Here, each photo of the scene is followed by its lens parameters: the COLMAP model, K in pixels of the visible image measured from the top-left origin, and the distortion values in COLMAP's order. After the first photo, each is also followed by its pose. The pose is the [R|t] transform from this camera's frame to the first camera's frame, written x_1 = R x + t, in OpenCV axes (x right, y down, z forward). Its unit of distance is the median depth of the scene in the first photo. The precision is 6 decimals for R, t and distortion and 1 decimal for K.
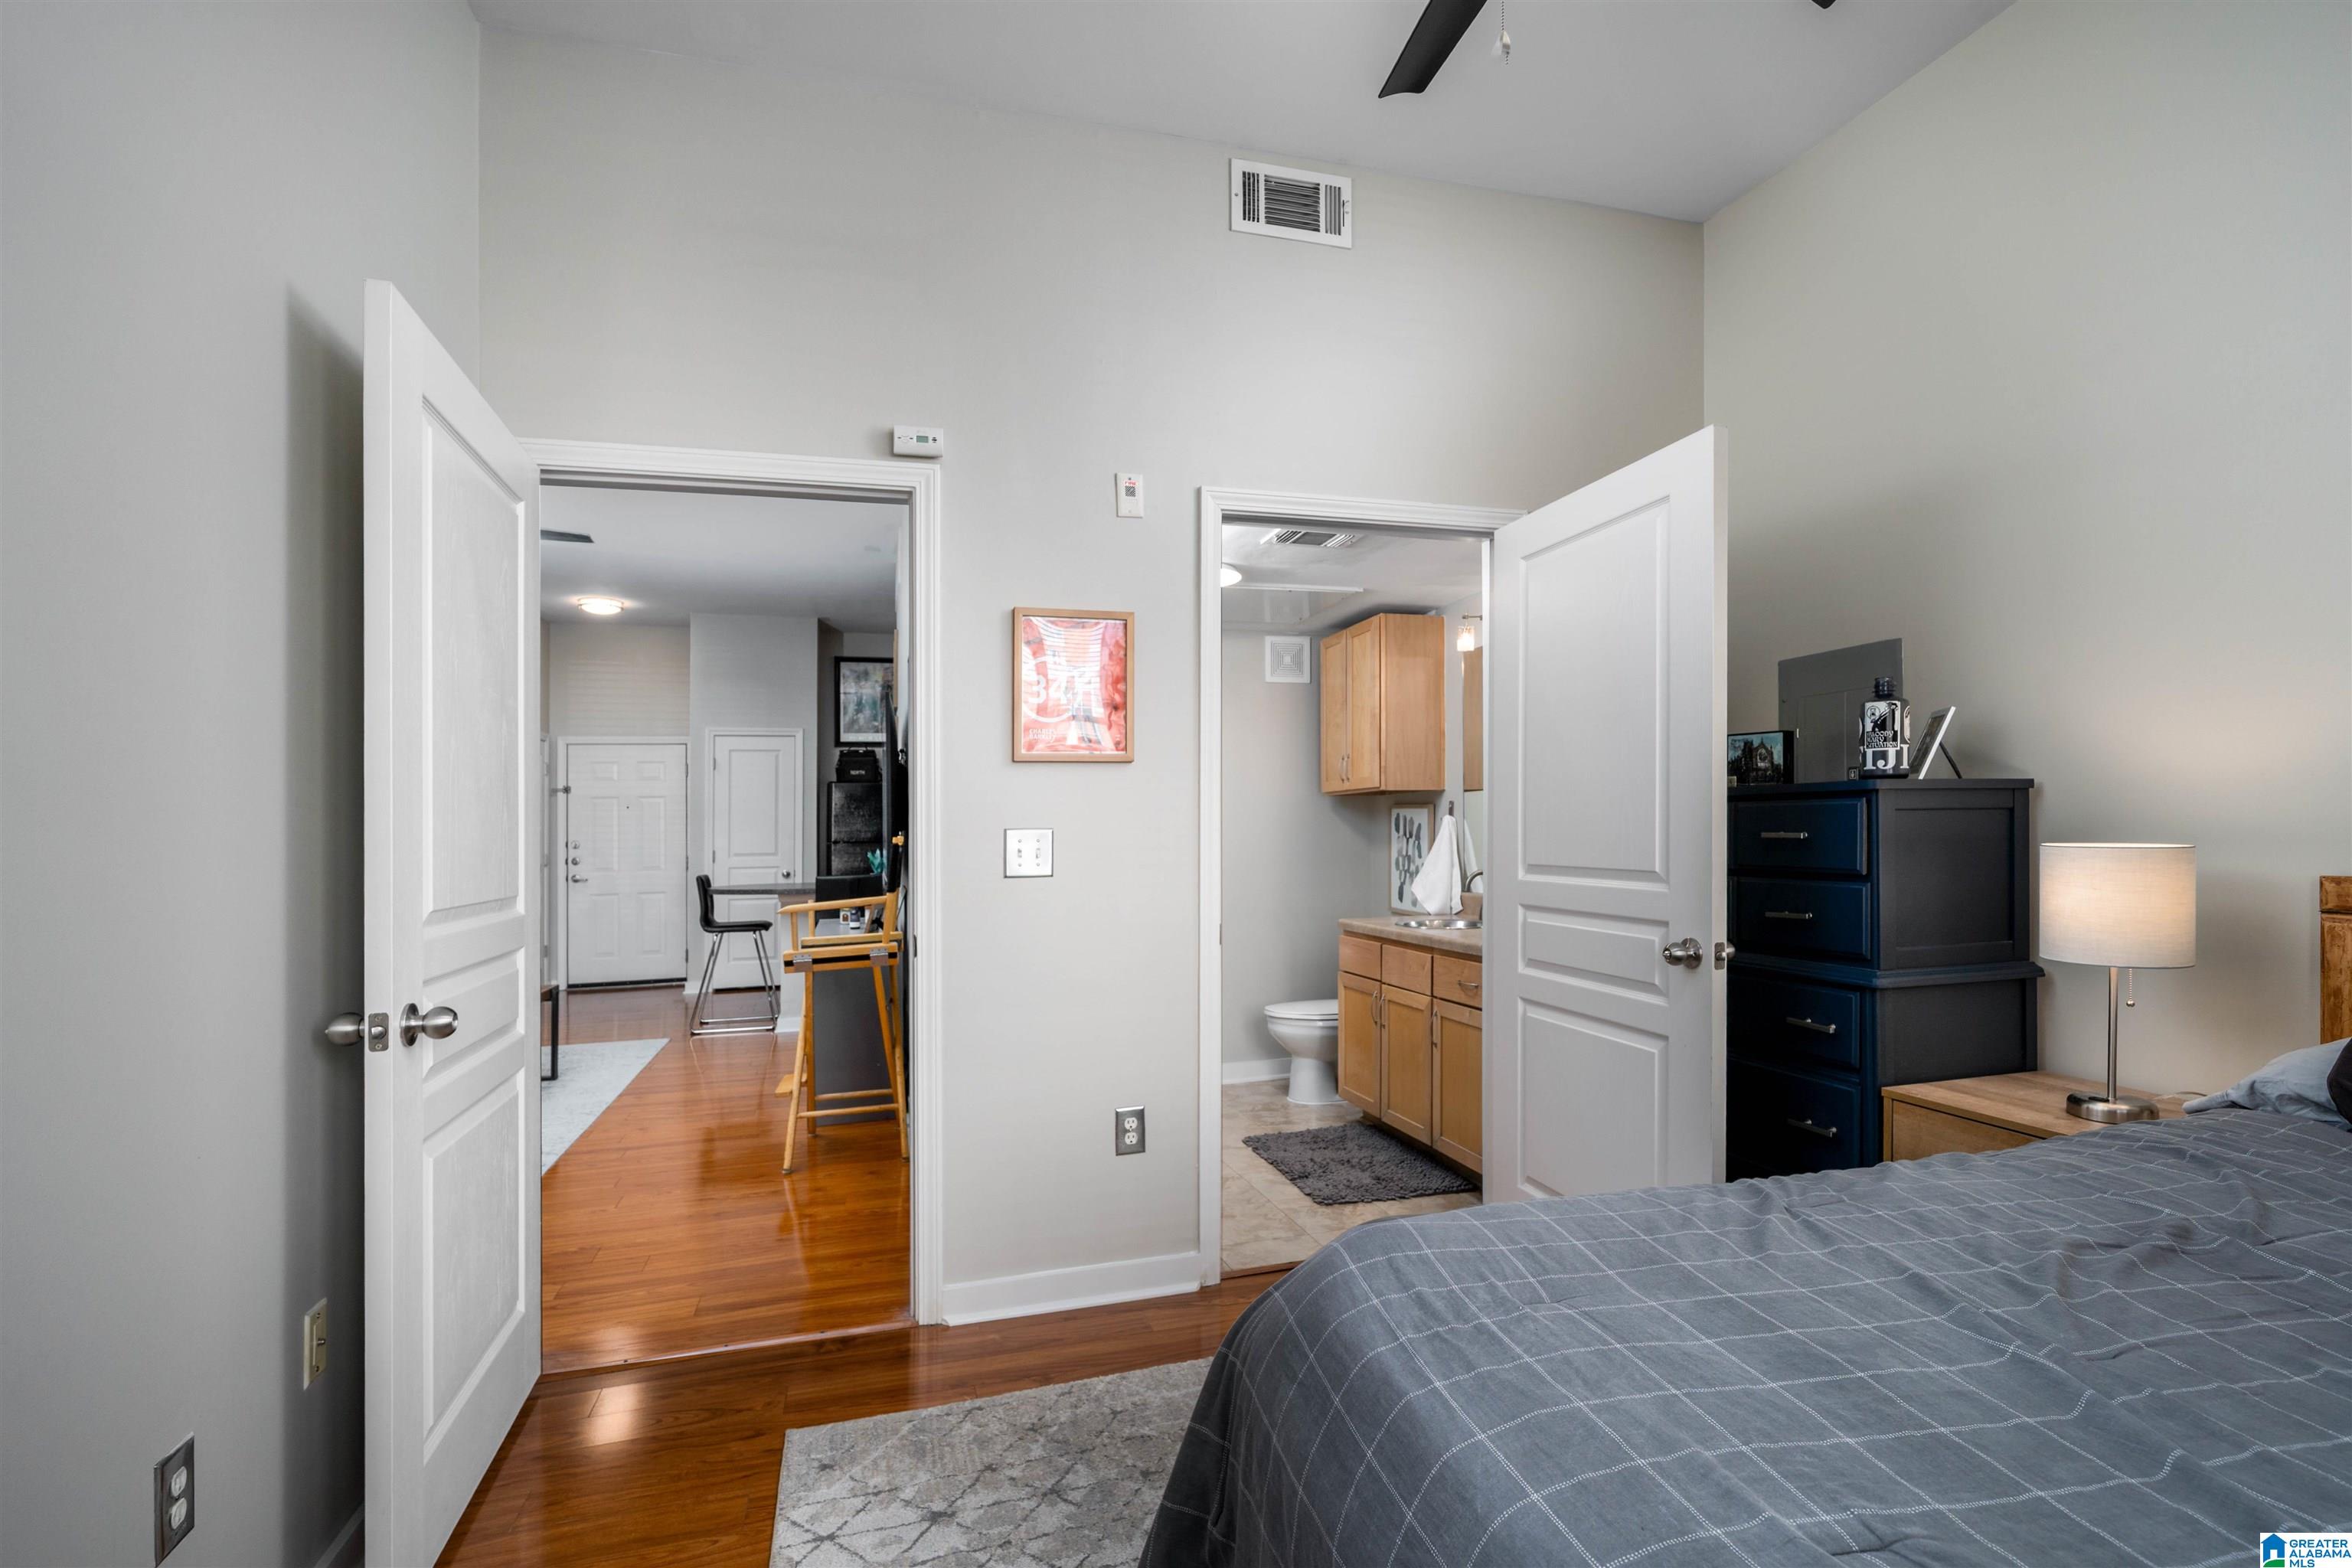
lens RADIAL K [[1107.2, 0, 1189.7], [0, 1107.2, 787.6], [0, 0, 1]] dist [0.002826, -0.000489]
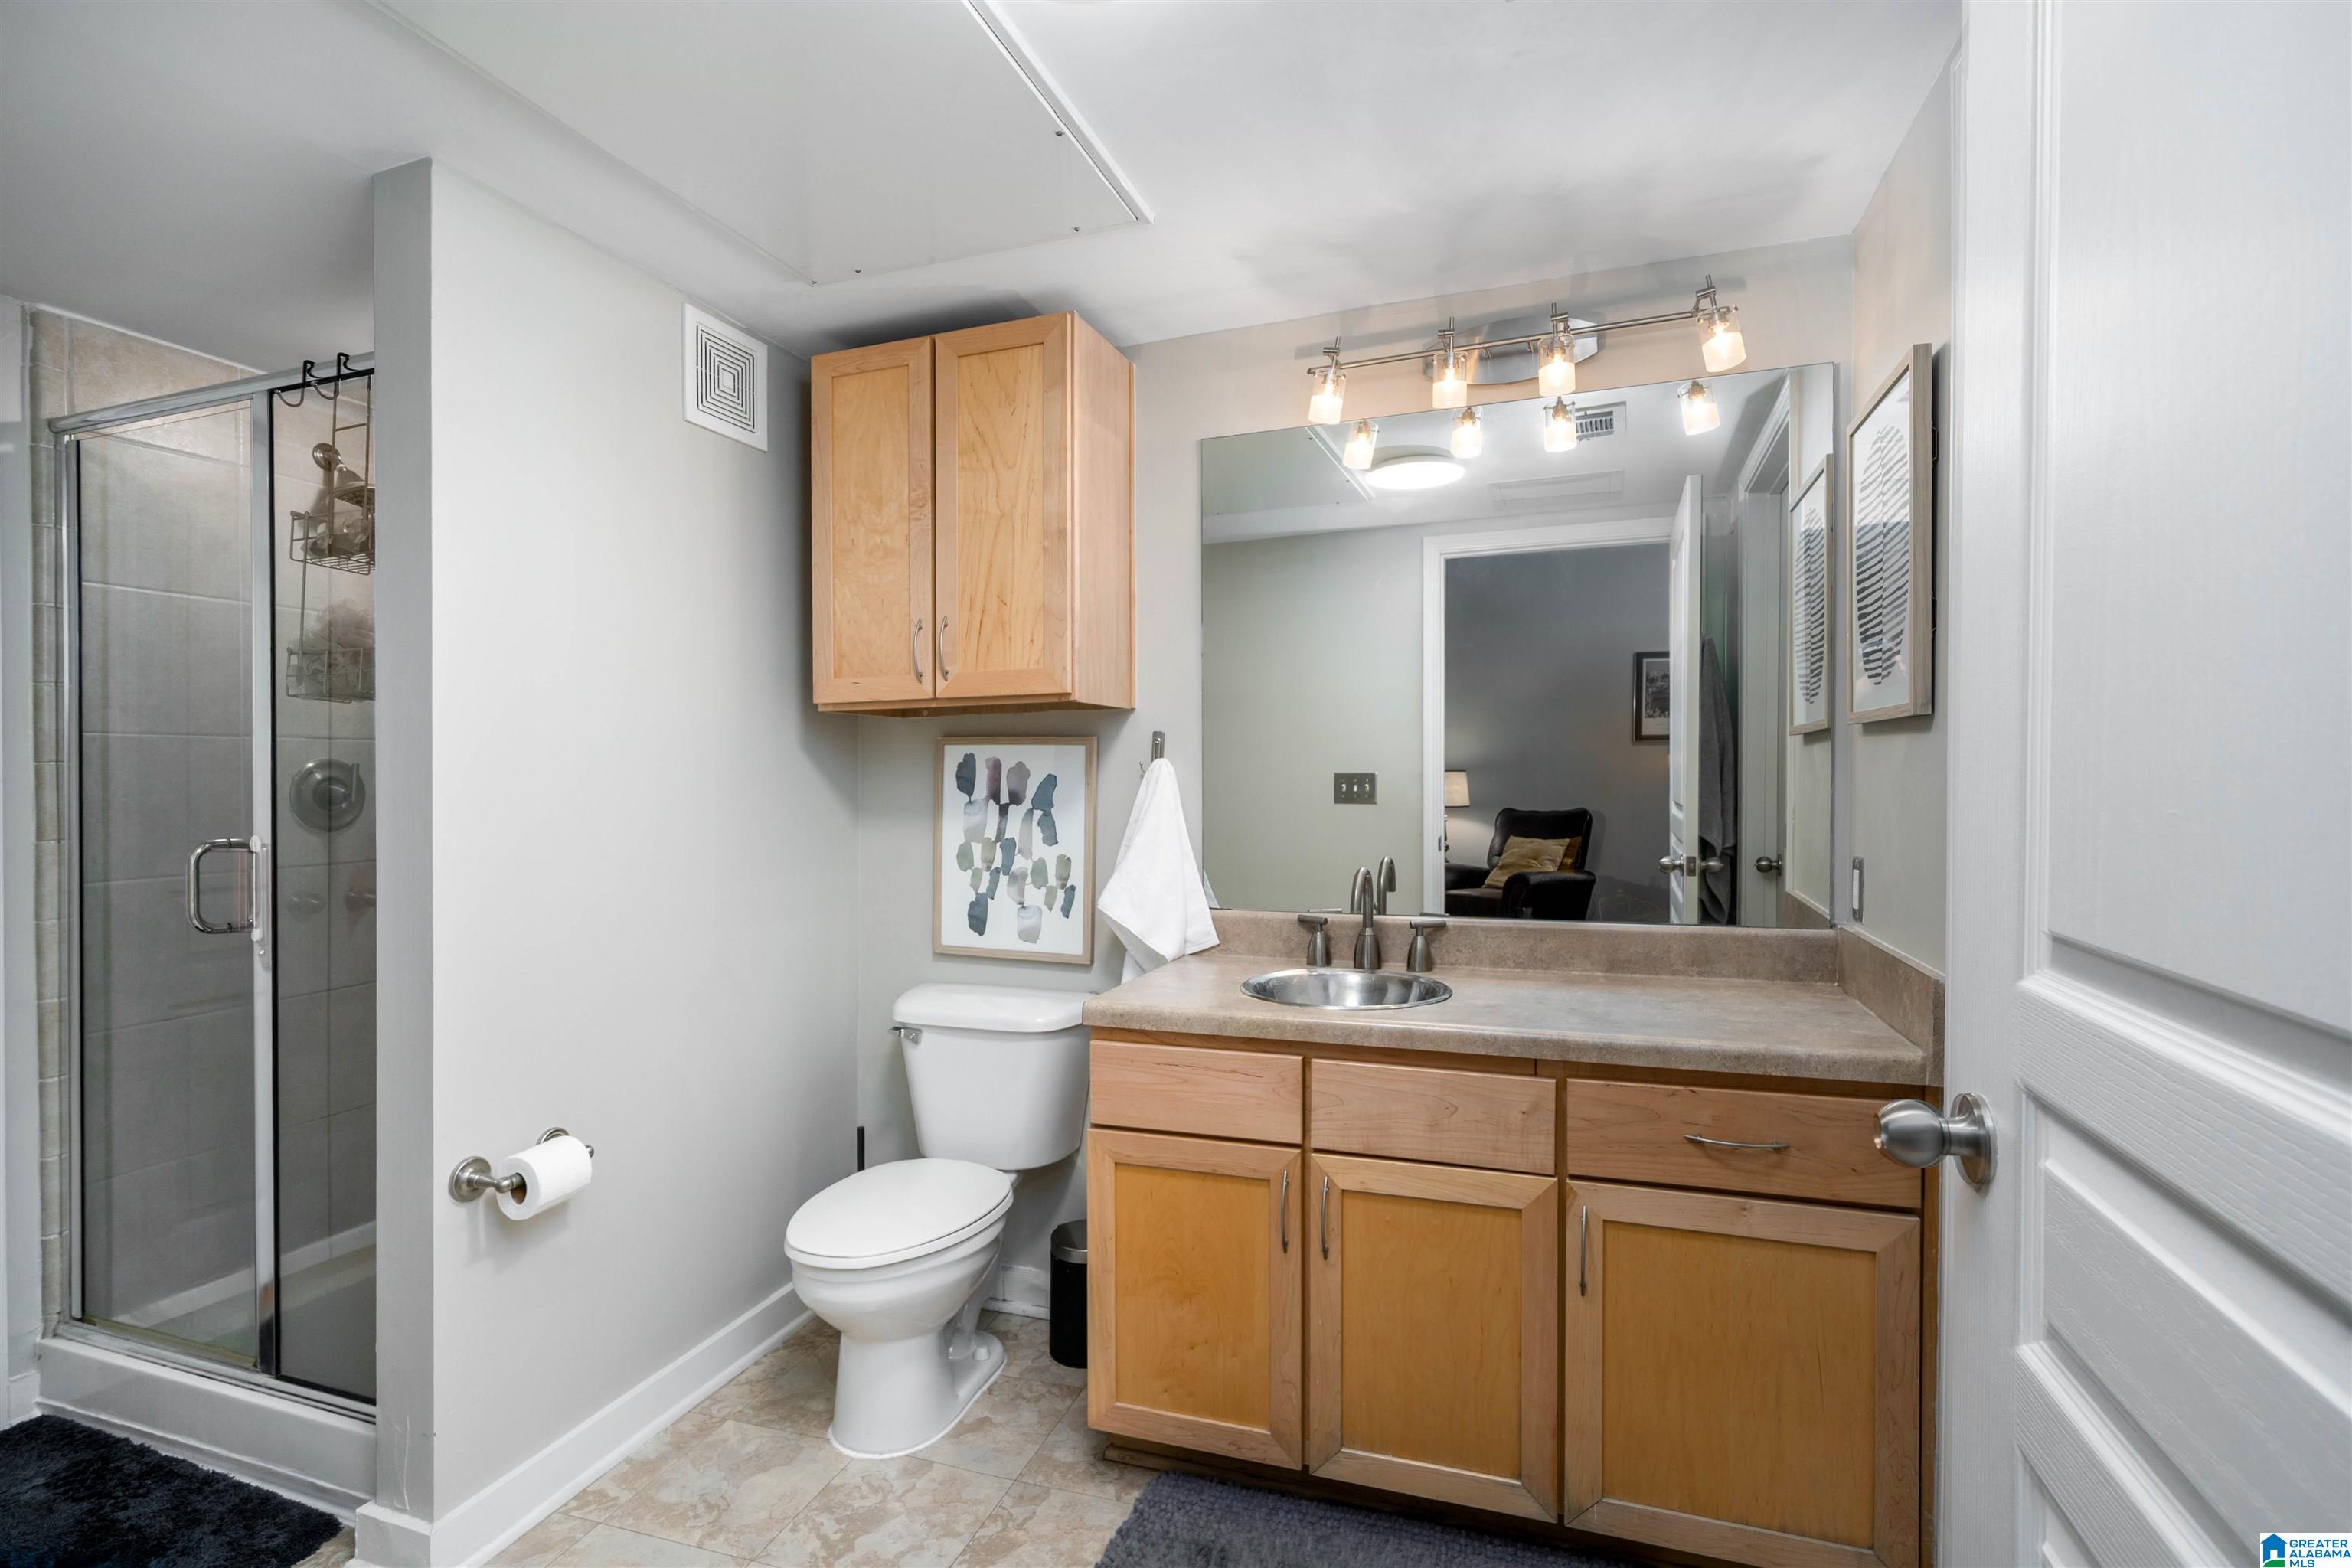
lens RADIAL K [[1108.9, 0, 1144.4], [0, 1108.9, 786.6], [0, 0, 1]] dist [0.003243, -0.000175]
pose [[0.593759, -0.010677, 0.804572, -0.166579], [-0.022909, 0.999282, 0.030168, 0.021599], [-0.804317, -0.036344, 0.593089, 0.665052]]
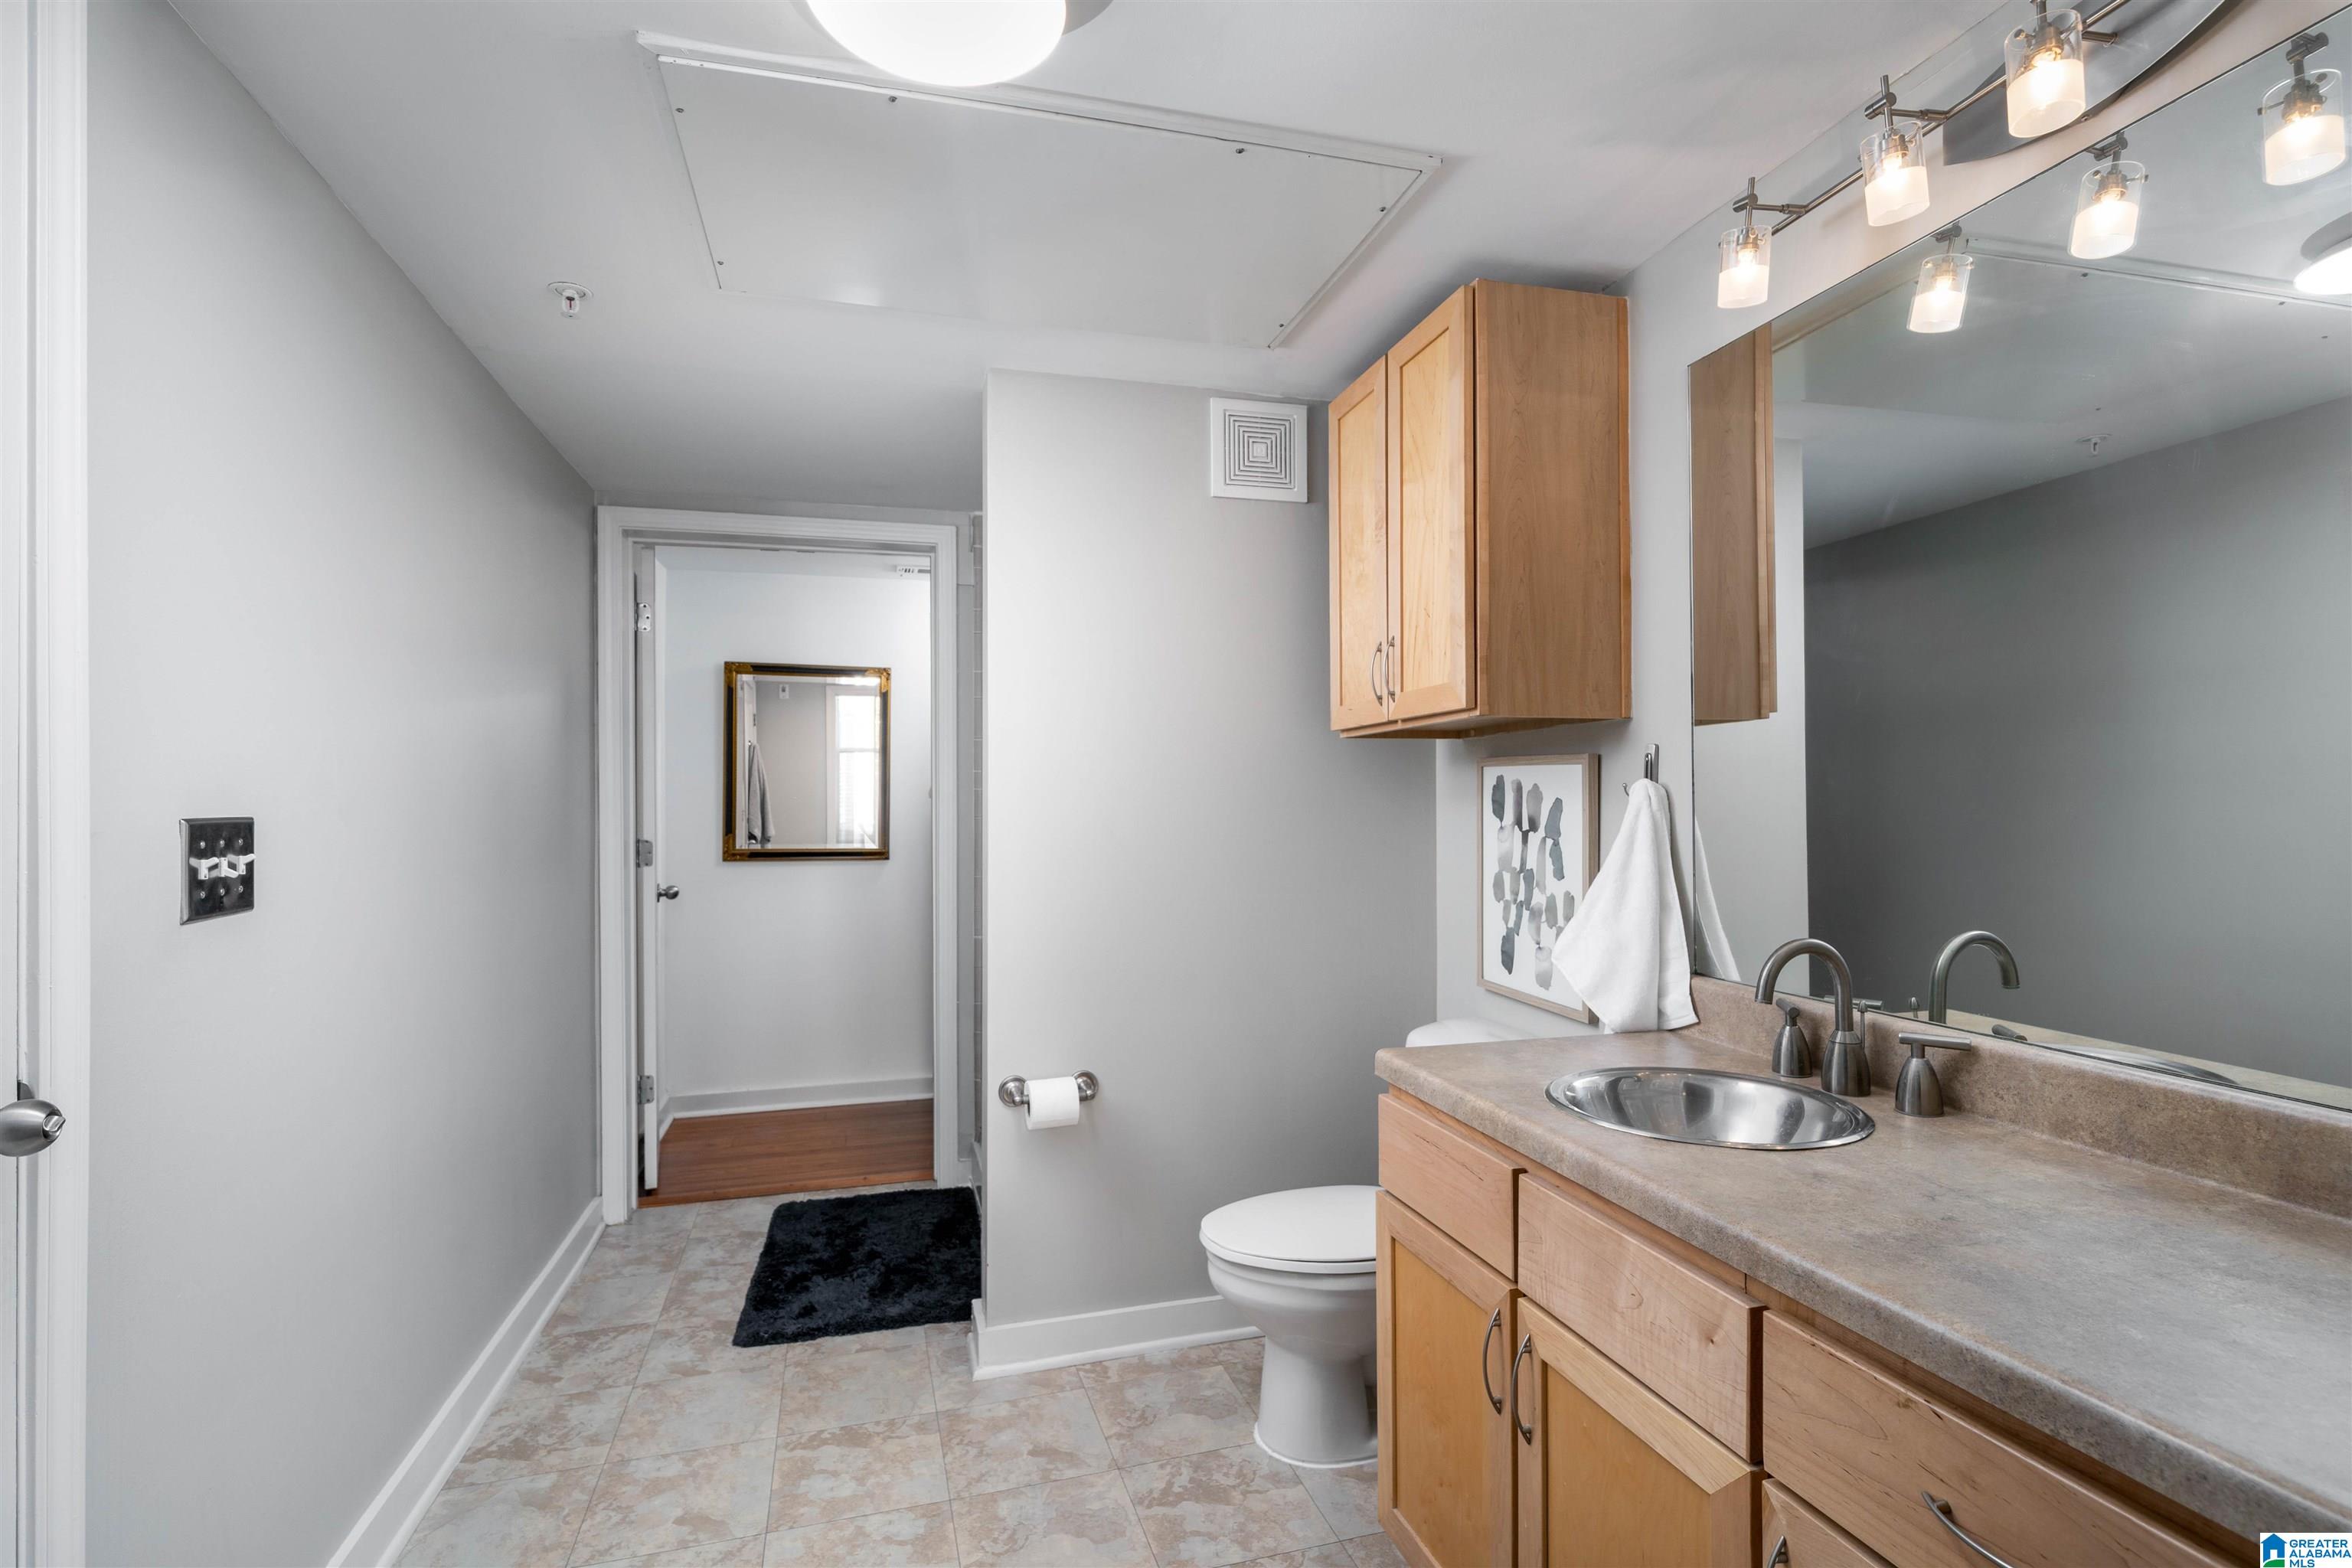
lens RADIAL K [[1107.2, 0, 1189.7], [0, 1107.2, 787.6], [0, 0, 1]] dist [0.002826, -0.000489]
pose [[0.999938, -0.003340, -0.010610, 0.067518], [0.003607, 0.999675, 0.025256, 0.016564], [0.010522, -0.025293, 0.999625, 0.561347]]
